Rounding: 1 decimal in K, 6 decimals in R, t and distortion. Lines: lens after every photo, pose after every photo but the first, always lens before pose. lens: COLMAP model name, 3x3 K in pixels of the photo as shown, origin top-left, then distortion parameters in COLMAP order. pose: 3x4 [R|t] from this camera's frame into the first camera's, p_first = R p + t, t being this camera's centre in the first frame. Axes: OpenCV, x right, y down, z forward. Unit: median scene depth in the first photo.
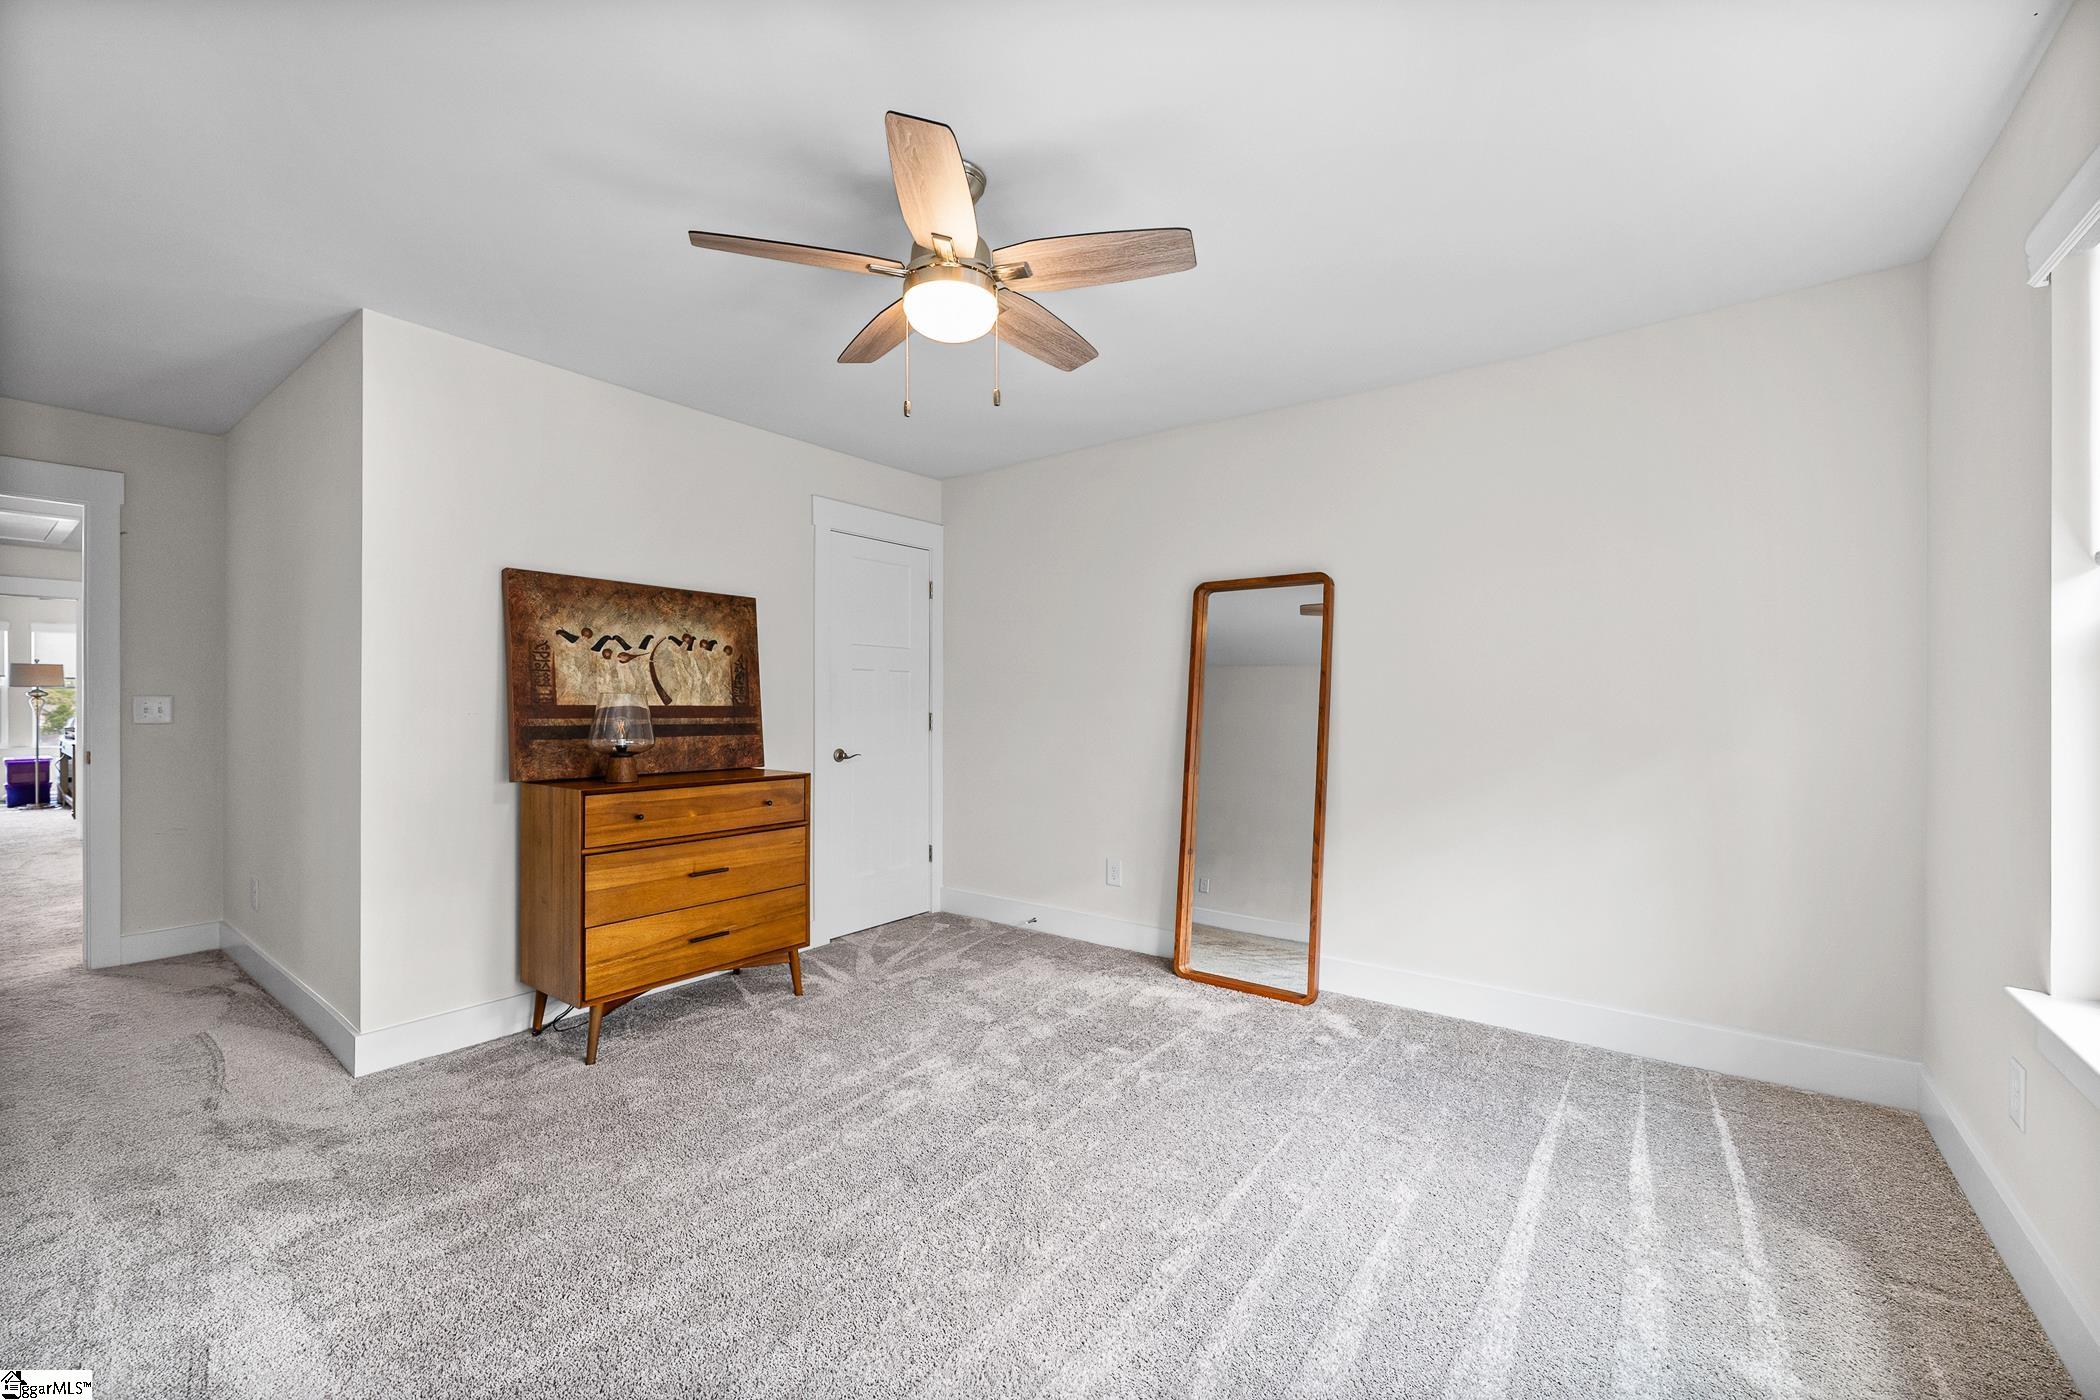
lens RADIAL K [[840.4, 0, 1049.2], [0, 840.4, 710.7], [0, 0, 1]] dist [-0.000946, -0.000090]
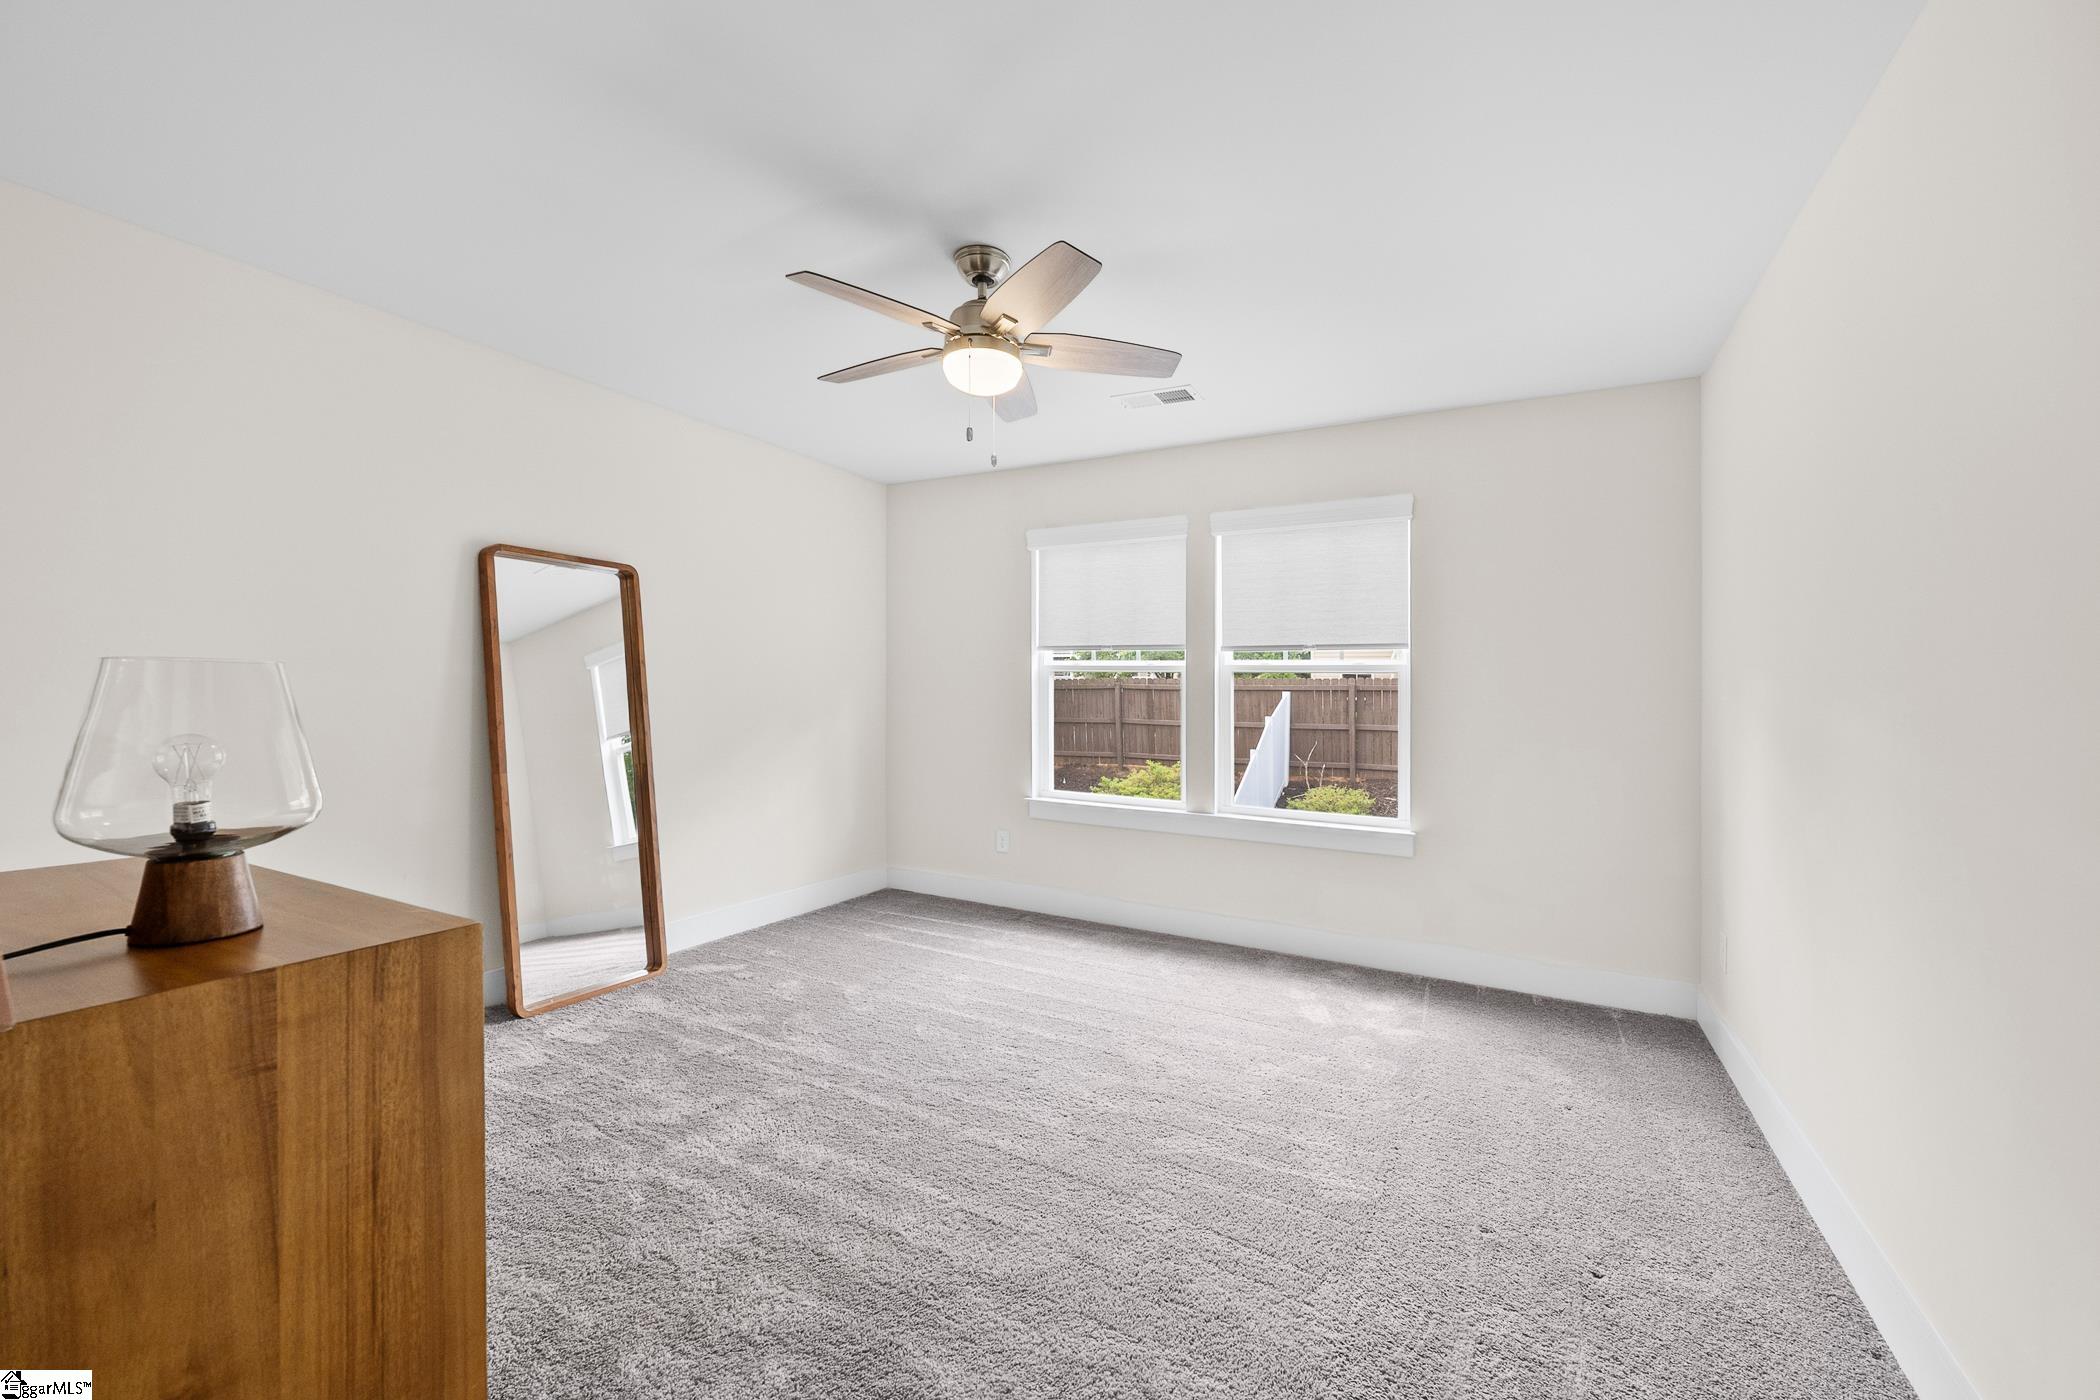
lens RADIAL K [[833.9, 0, 1044.7], [0, 833.9, 697.9], [0, 0, 1]] dist [-0.001113, -0.000013]
pose [[-0.140134, -0.003687, 0.990126, -0.913731], [-0.008231, 0.999963, 0.002559, -0.008427], [-0.990098, -0.007791, -0.140159, 0.755974]]
